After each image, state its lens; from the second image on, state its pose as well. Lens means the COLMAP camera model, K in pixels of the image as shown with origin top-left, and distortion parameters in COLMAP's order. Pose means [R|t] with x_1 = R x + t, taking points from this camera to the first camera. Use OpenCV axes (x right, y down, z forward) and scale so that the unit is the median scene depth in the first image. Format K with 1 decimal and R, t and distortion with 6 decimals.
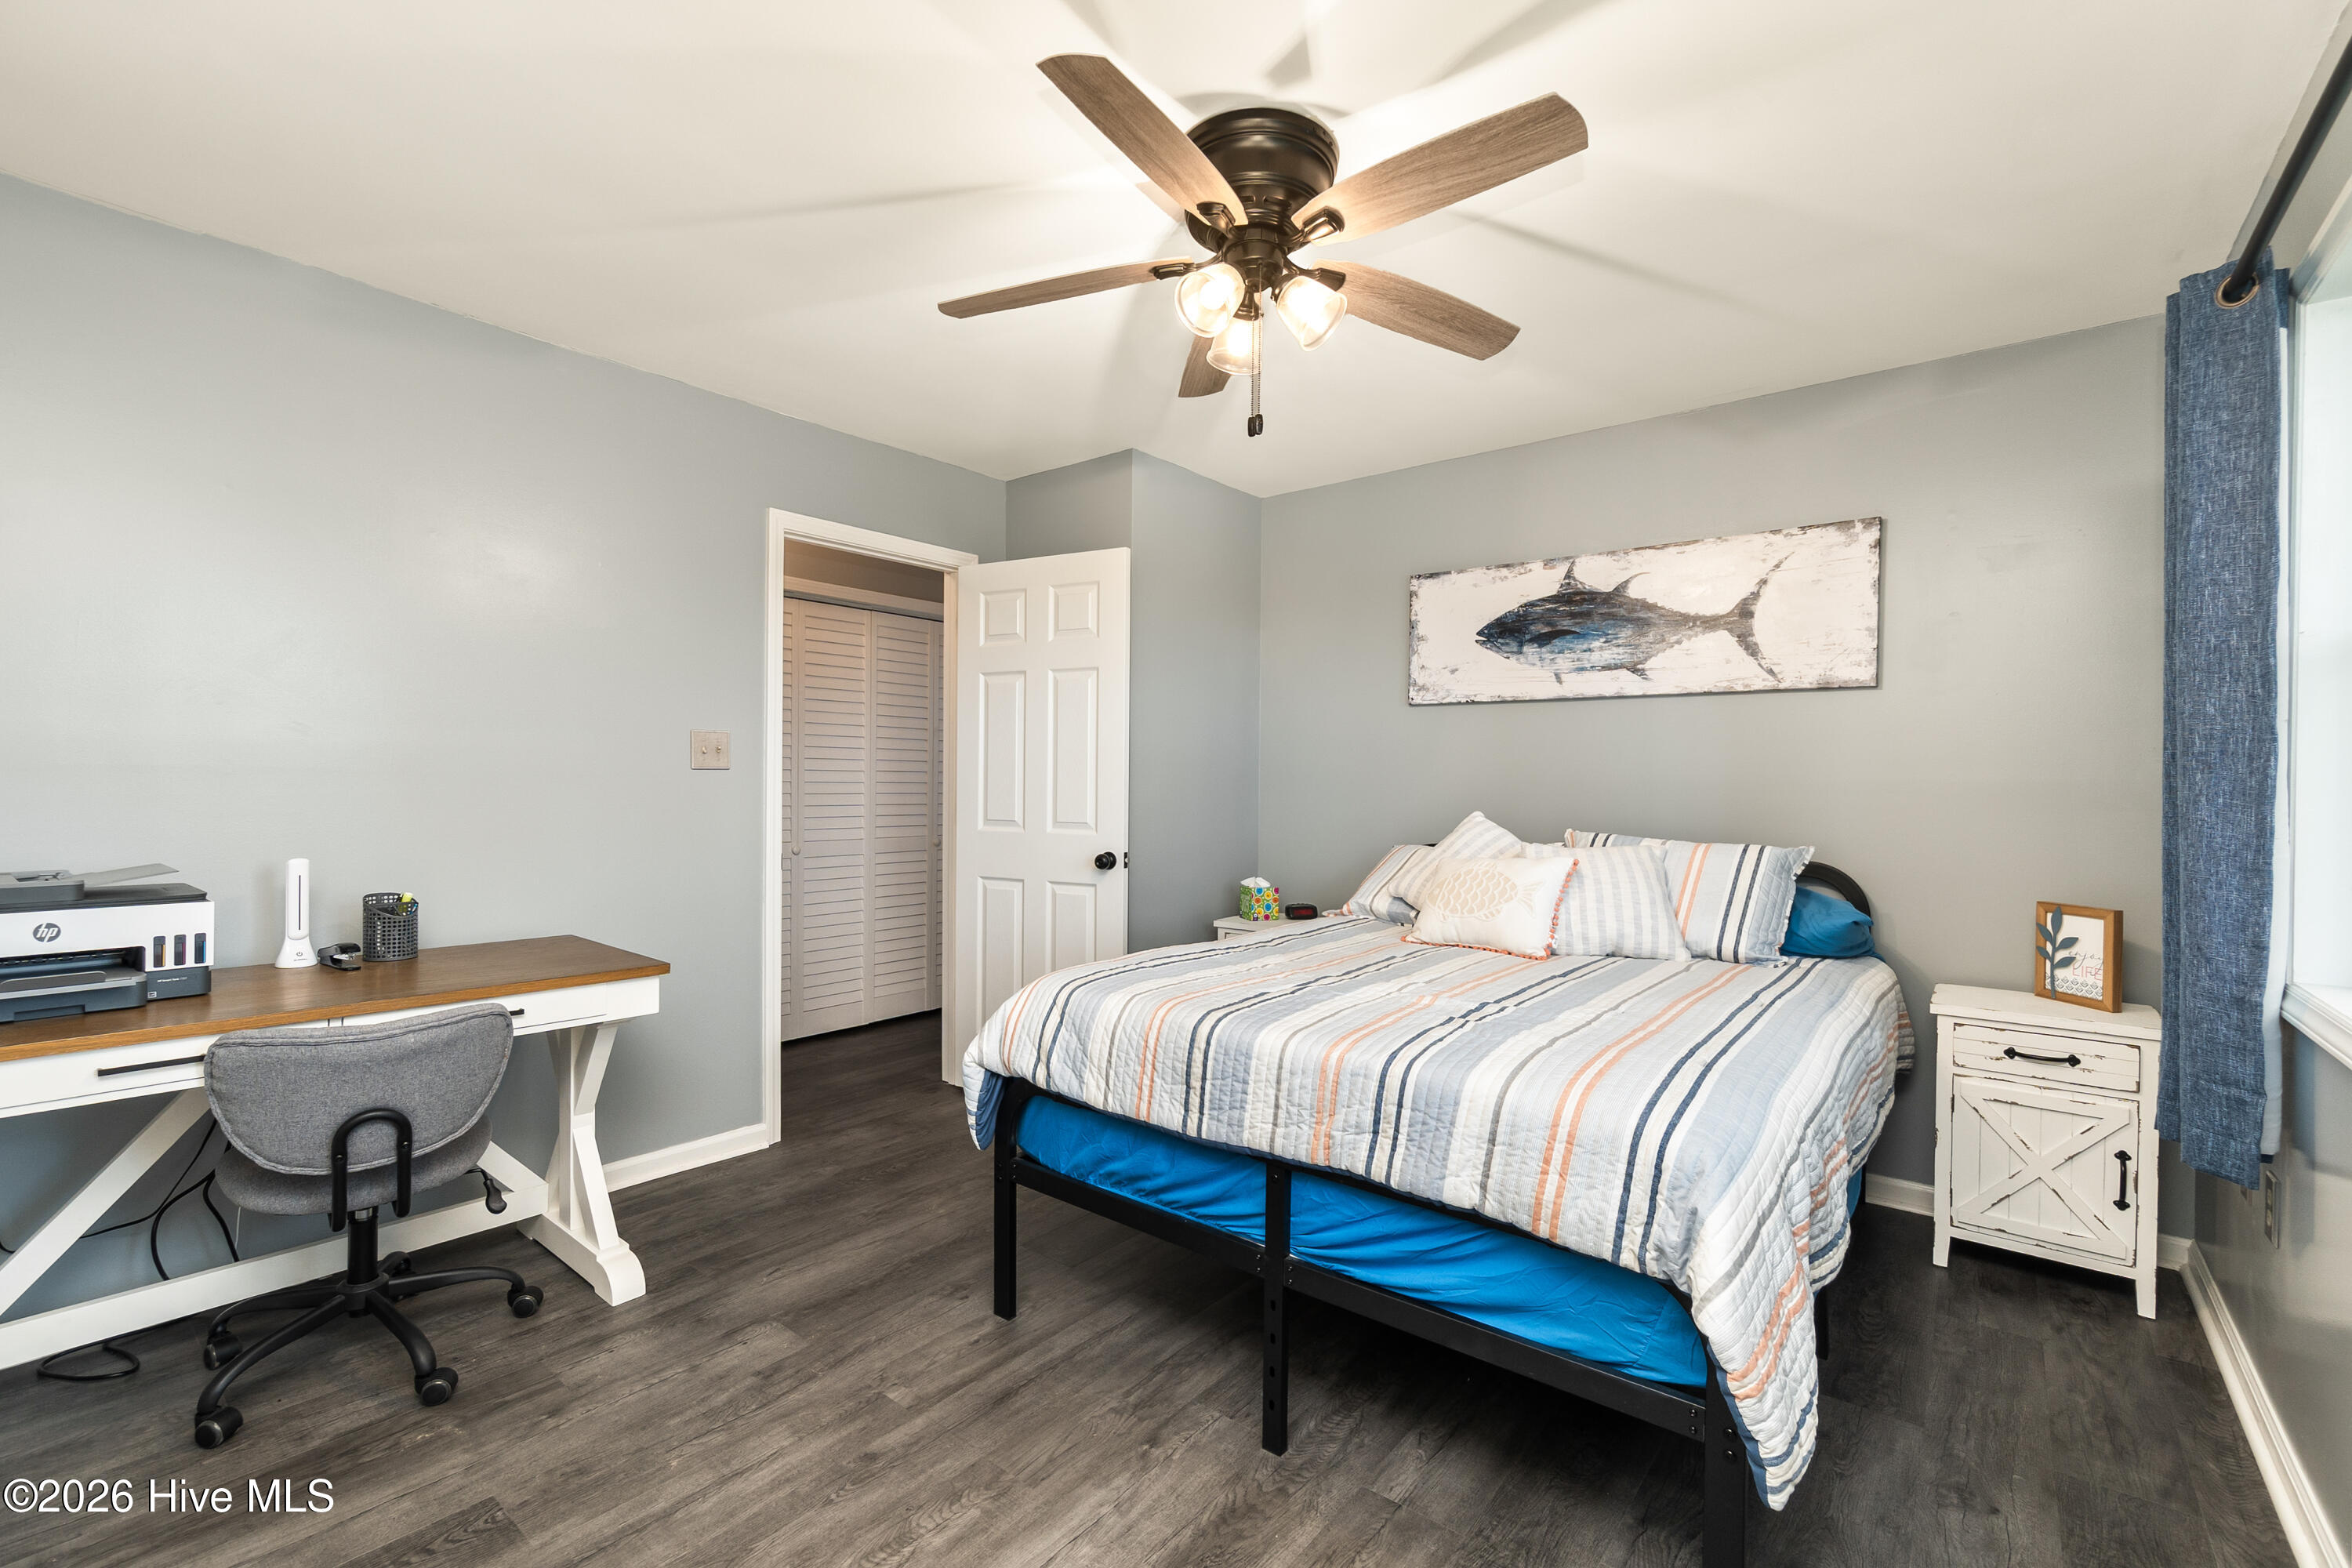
lens RADIAL K [[1009.0, 0, 1172.5], [0, 1009.0, 786.0], [0, 0, 1]] dist [-0.003464, 0.000432]
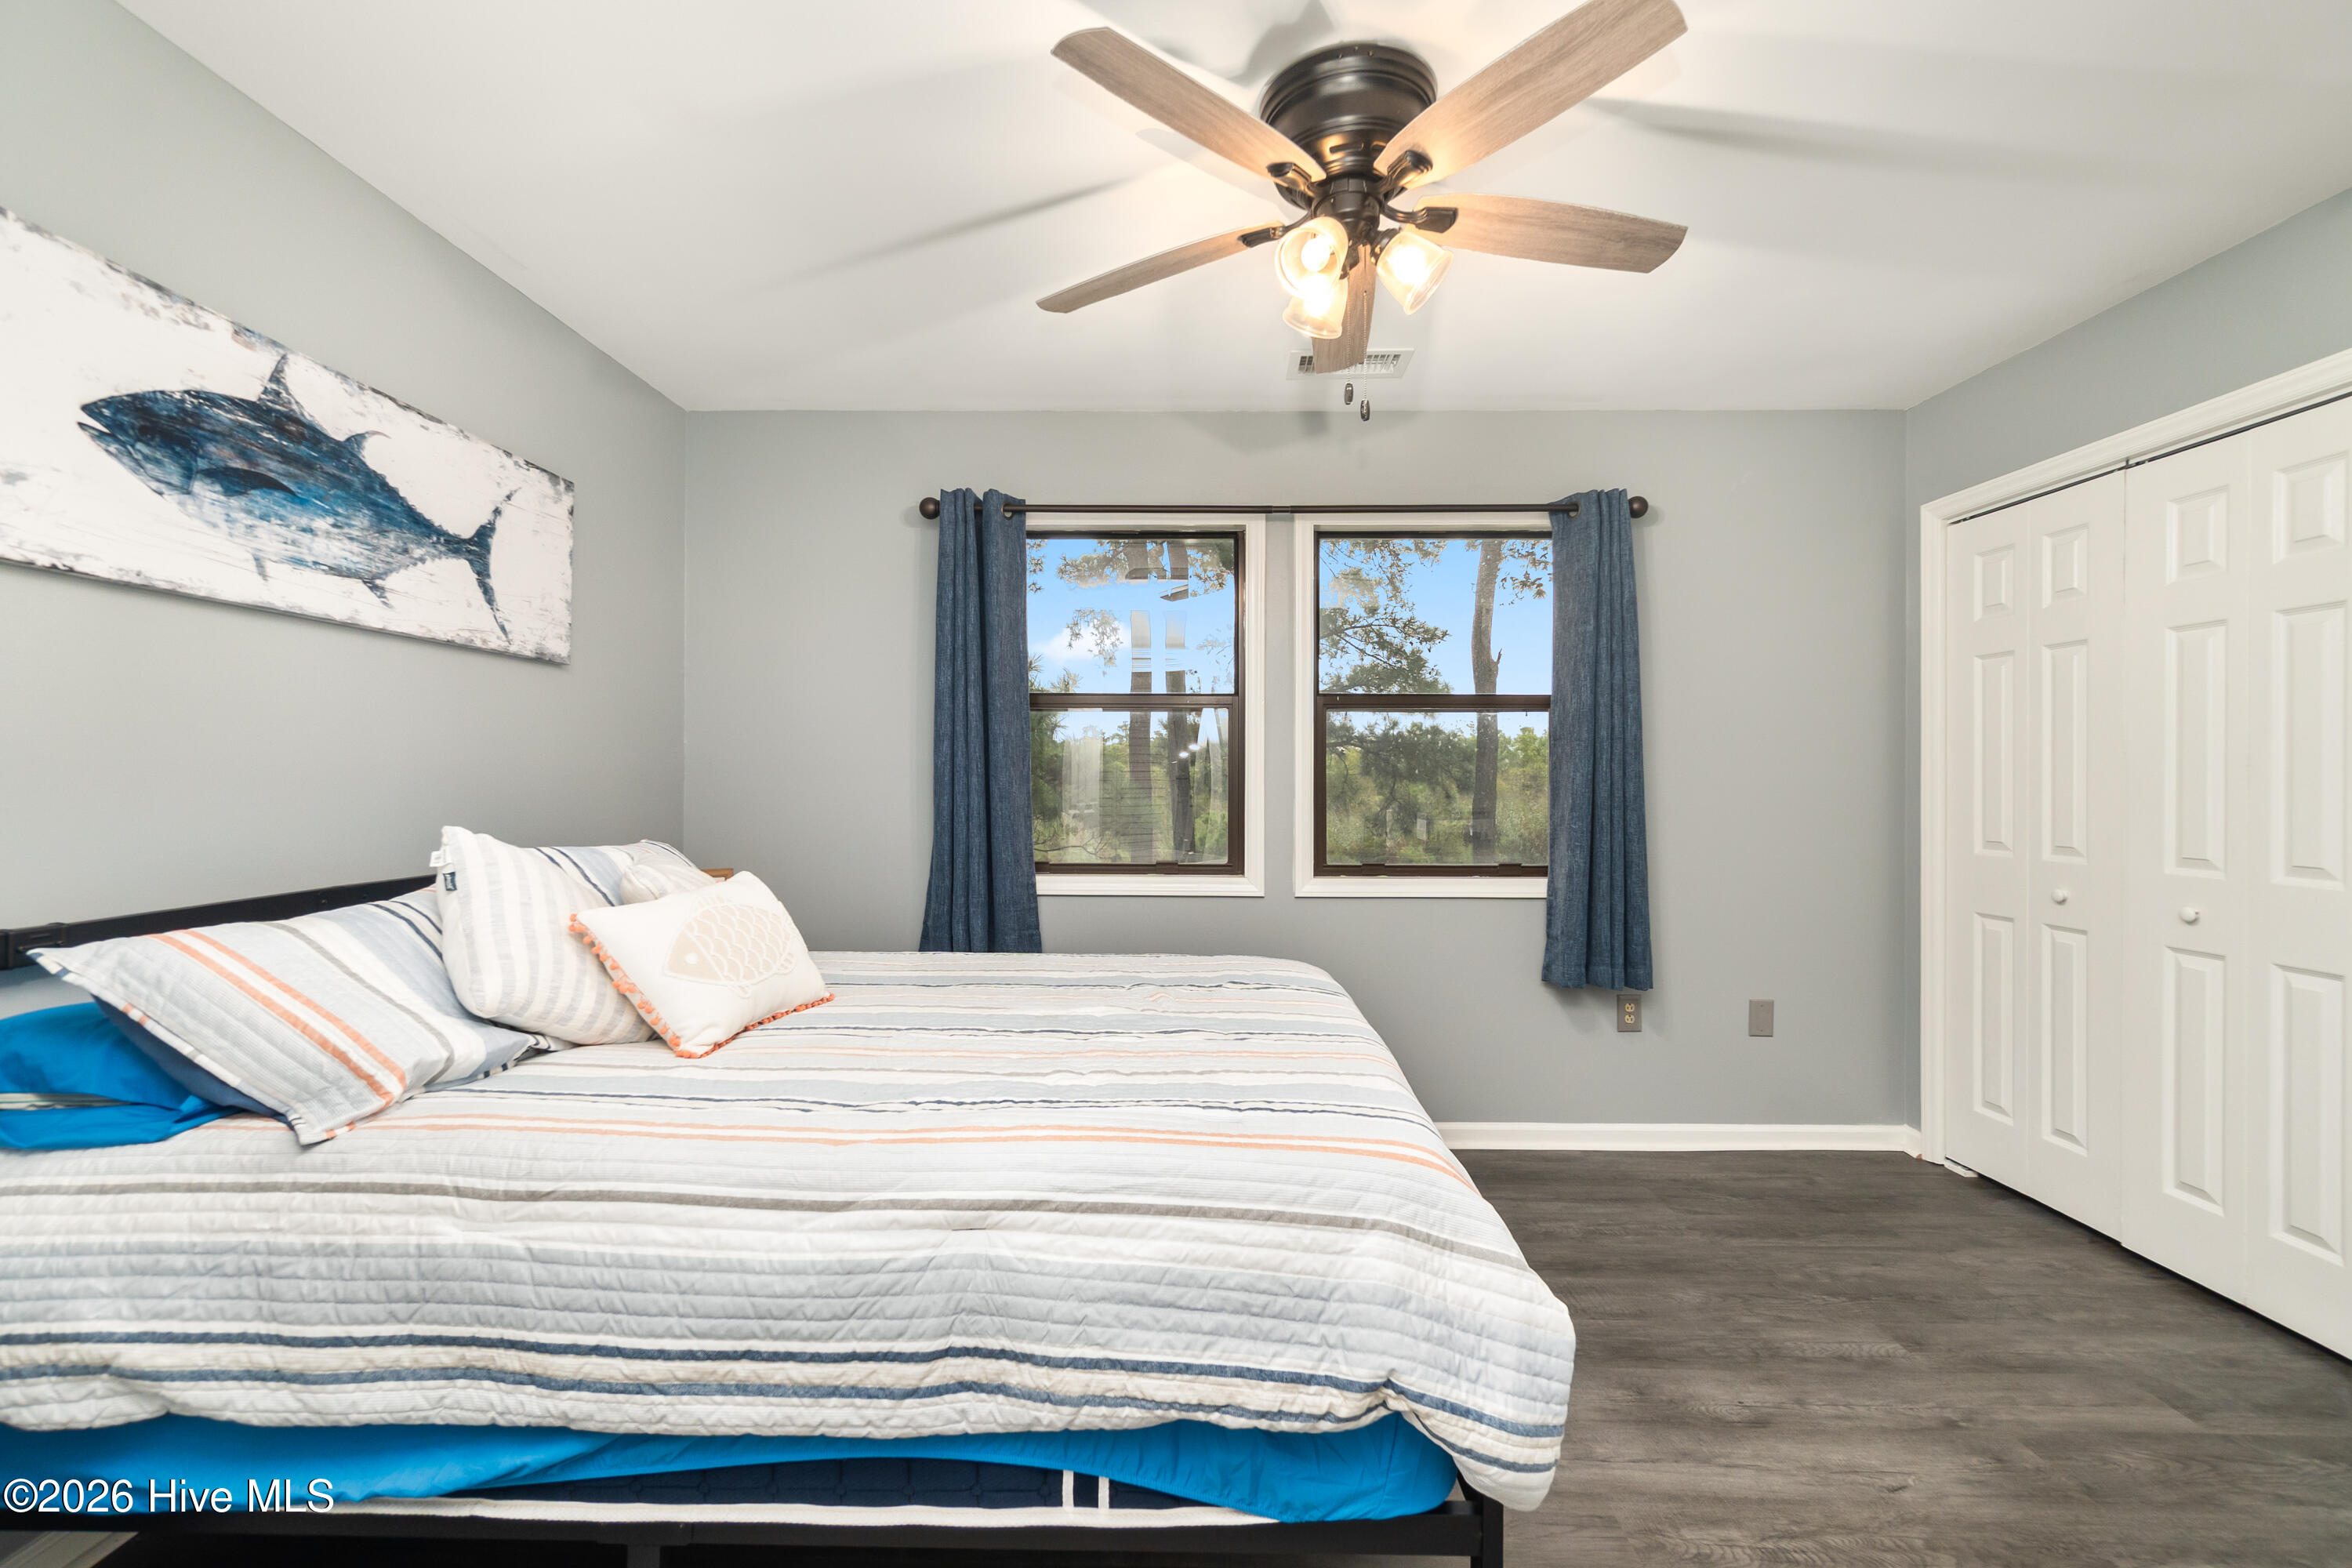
lens RADIAL K [[1009.0, 0, 1175.3], [0, 1009.0, 776.3], [0, 0, 1]] dist [-0.003464, 0.000432]
pose [[-0.610127, -0.009233, 0.792250, -0.324807], [-0.004057, 0.999955, 0.008529, -0.006247], [-0.792293, 0.001990, -0.610137, 0.979650]]
